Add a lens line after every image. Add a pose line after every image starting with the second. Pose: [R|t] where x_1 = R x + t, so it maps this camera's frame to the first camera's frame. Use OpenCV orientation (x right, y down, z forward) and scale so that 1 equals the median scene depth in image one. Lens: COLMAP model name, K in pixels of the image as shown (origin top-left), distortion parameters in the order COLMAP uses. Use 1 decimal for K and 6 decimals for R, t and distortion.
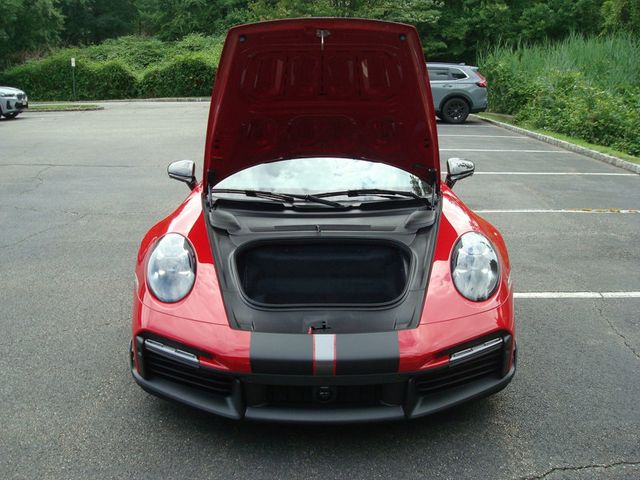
lens RADIAL K [[675.2, 0, 320.0], [0, 675.2, 240.0], [0, 0, 1]] dist [-0.094037, -0.011289]
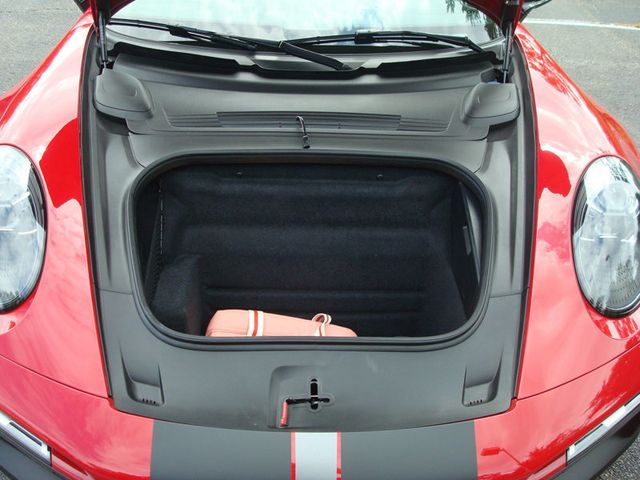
lens RADIAL K [[675.2, 0, 320.0], [0, 675.2, 240.0], [0, 0, 1]] dist [-0.094037, -0.011289]
pose [[0.998608, 0.018779, 0.049294, -0.012105], [-0.033900, 0.944433, 0.326952, -0.099883], [-0.040415, -0.328168, 0.943754, 0.475179]]
